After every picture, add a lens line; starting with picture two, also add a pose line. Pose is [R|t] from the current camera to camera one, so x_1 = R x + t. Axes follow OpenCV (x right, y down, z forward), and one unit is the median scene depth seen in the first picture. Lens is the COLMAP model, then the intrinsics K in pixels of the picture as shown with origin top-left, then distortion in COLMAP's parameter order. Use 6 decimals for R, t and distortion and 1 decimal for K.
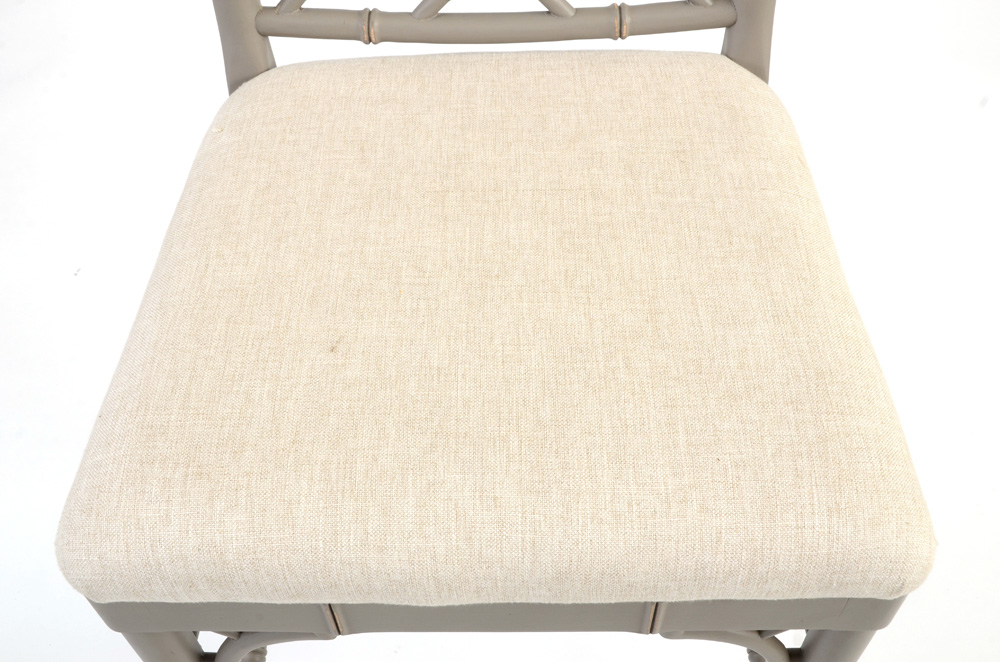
lens RADIAL K [[1038.7, 0, 498.5], [0, 1038.7, 333.7], [0, 0, 1]] dist [-0.019744, 0.000000]
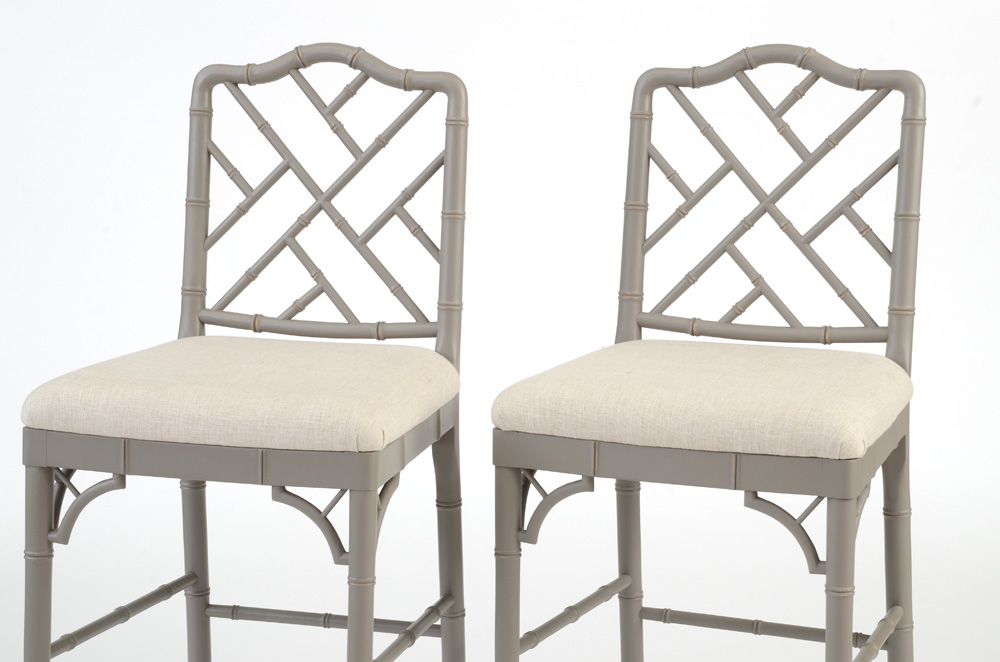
lens RADIAL K [[2364.0, 0, 479.8], [0, 2364.0, 329.4], [0, 0, 1]] dist [0.496814, 0.000000]
pose [[0.928186, 0.089915, -0.361090, 1.526542], [-0.305029, 0.739648, -0.599899, 3.435605], [0.213139, 0.666961, 0.713957, -3.068519]]
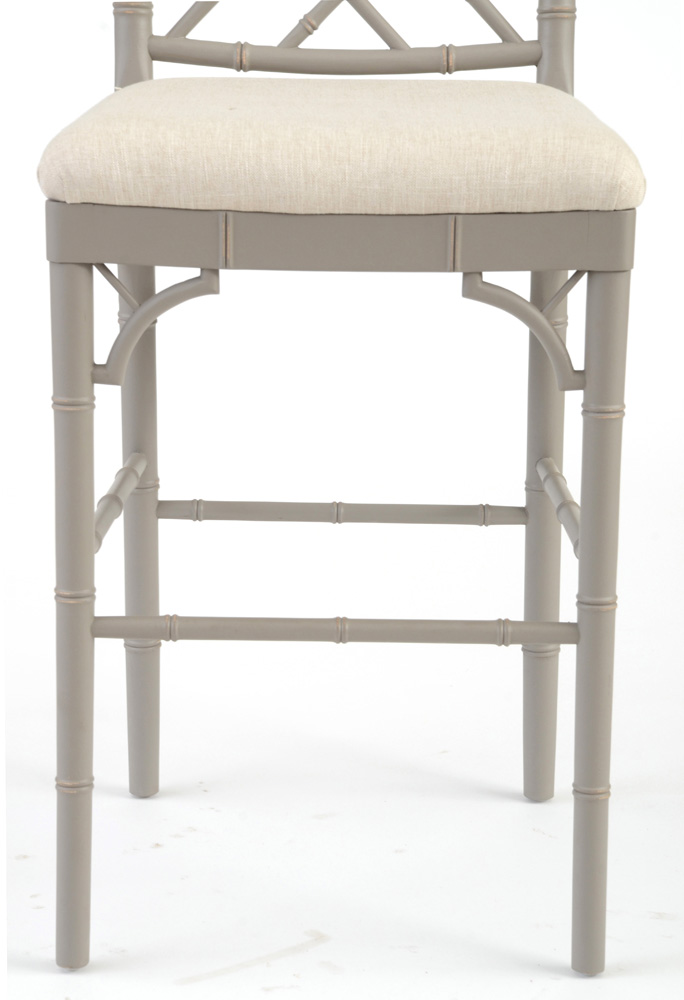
lens RADIAL K [[3115.9, 0, 341.9], [0, 3115.9, 504.0], [0, 0, 1]] dist [1.008953, 0.000000]
pose [[0.999103, 0.040875, 0.011060, -0.037597], [-0.025618, 0.791439, -0.610711, 3.404966], [-0.033716, 0.609879, 0.791777, -2.321227]]
